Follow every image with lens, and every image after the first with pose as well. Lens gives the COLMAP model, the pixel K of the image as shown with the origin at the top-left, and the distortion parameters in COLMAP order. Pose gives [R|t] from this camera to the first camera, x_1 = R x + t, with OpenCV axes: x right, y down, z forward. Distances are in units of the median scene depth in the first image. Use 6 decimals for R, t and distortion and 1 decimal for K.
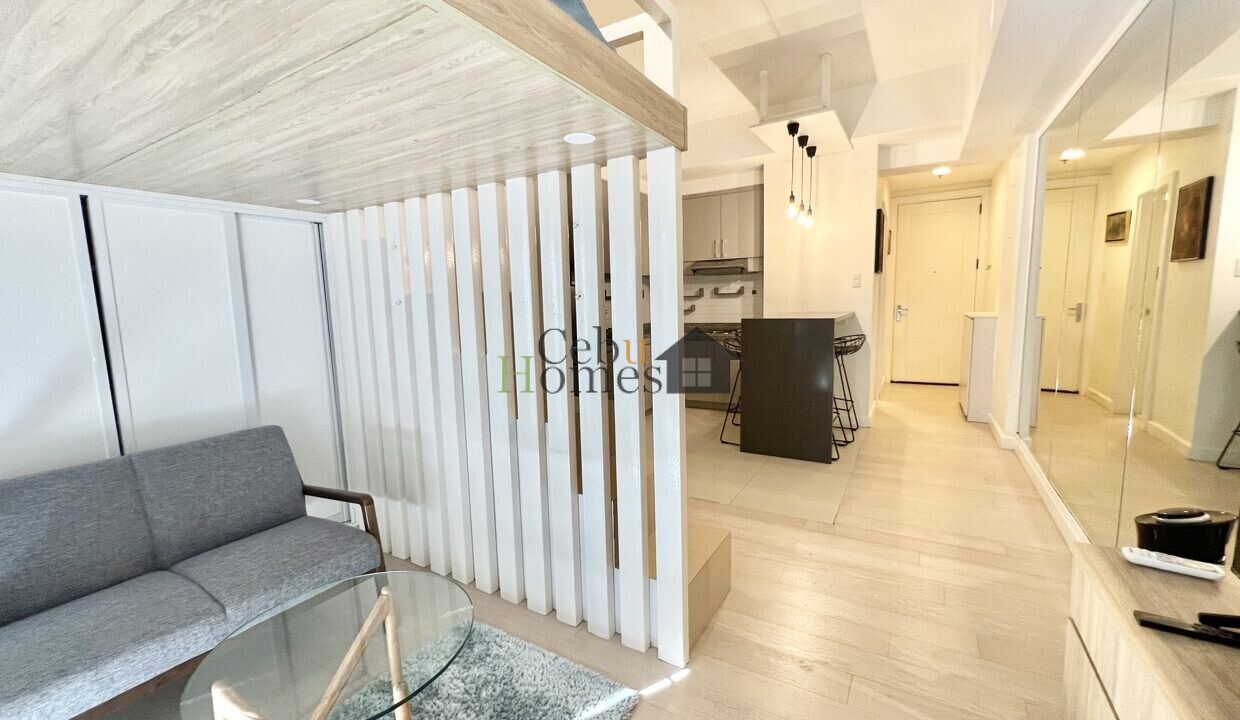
lens RADIAL K [[509.1, 0, 620.8], [0, 509.1, 359.2], [0, 0, 1]] dist [0.000818, 0.000121]
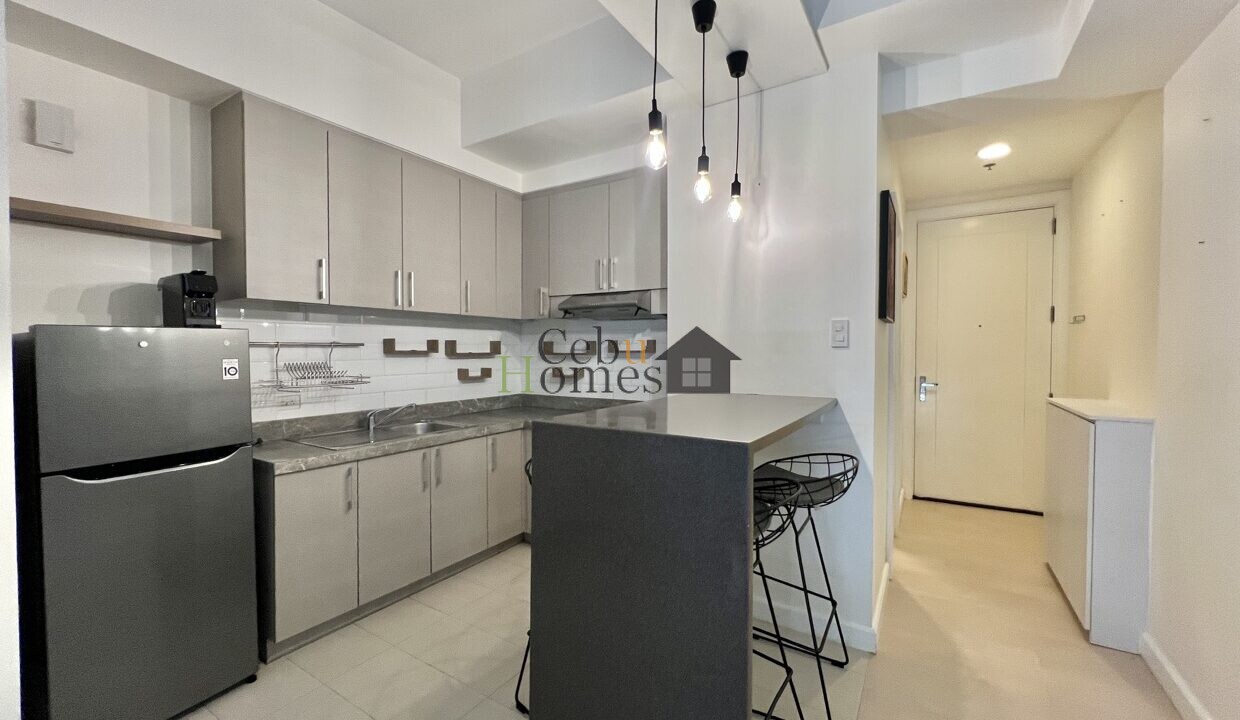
lens RADIAL K [[509.1, 0, 618.5], [0, 509.1, 358.6], [0, 0, 1]] dist [0.000818, 0.000121]
pose [[0.999204, 0.028301, -0.028107, 0.230763], [-0.031068, 0.994146, -0.103485, -0.064021], [0.025014, 0.104276, 0.994234, 0.447304]]
